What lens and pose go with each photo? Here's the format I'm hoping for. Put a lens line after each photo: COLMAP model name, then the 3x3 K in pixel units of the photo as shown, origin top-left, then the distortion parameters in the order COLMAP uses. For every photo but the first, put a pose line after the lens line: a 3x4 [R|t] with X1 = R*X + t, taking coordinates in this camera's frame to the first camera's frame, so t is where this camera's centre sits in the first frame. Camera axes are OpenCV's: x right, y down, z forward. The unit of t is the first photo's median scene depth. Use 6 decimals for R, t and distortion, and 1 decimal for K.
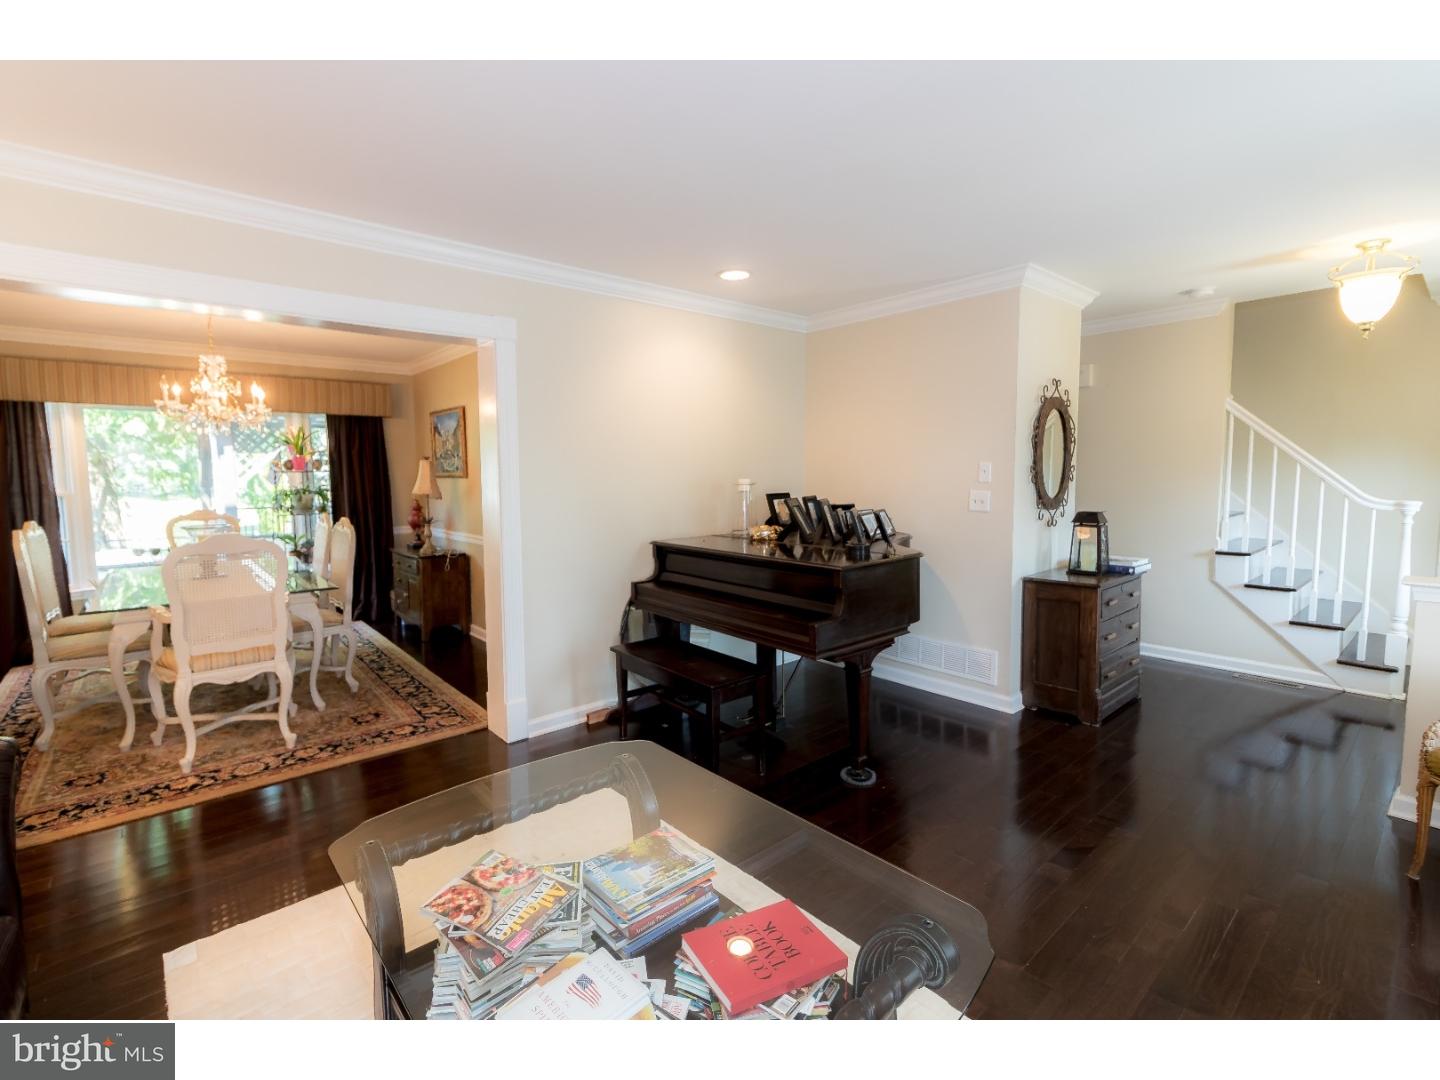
lens RADIAL K [[658.7, 0, 712.3], [0, 658.7, 528.9], [0, 0, 1]] dist [0.004353, 0.000038]
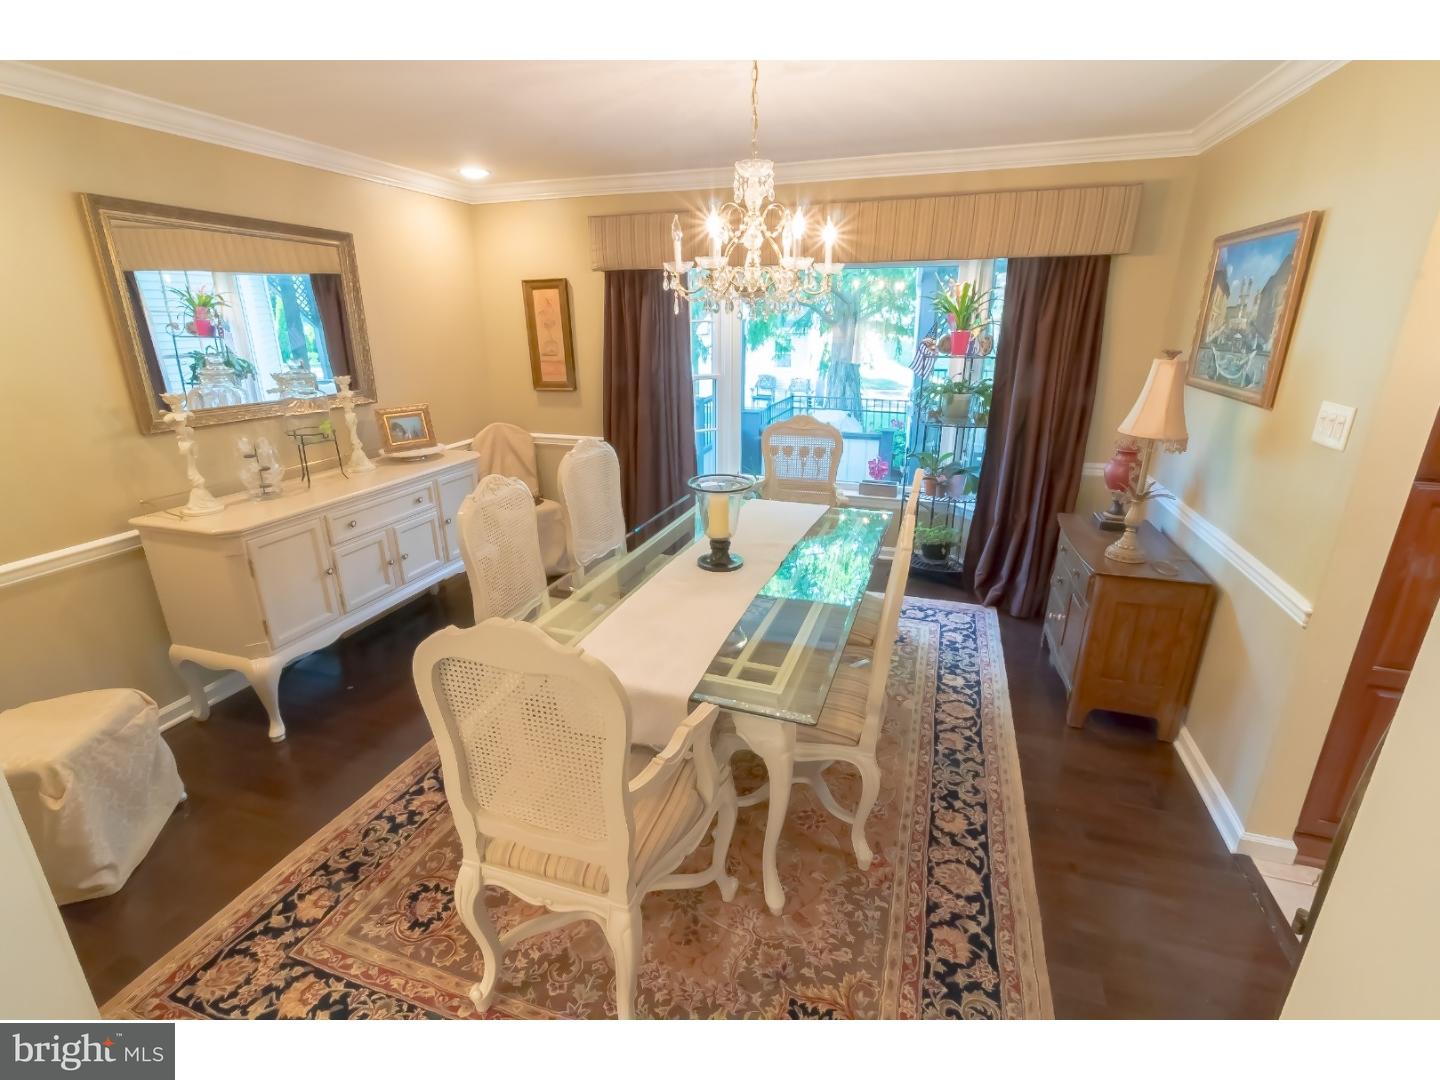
lens RADIAL K [[658.7, 0, 715.5], [0, 658.7, 536.4], [0, 0, 1]] dist [0.004353, 0.000038]
pose [[0.518220, 0.279329, -0.808346, -0.191233], [-0.074909, 0.956352, 0.282451, -0.087433], [0.851960, -0.085820, 0.516526, 0.477381]]
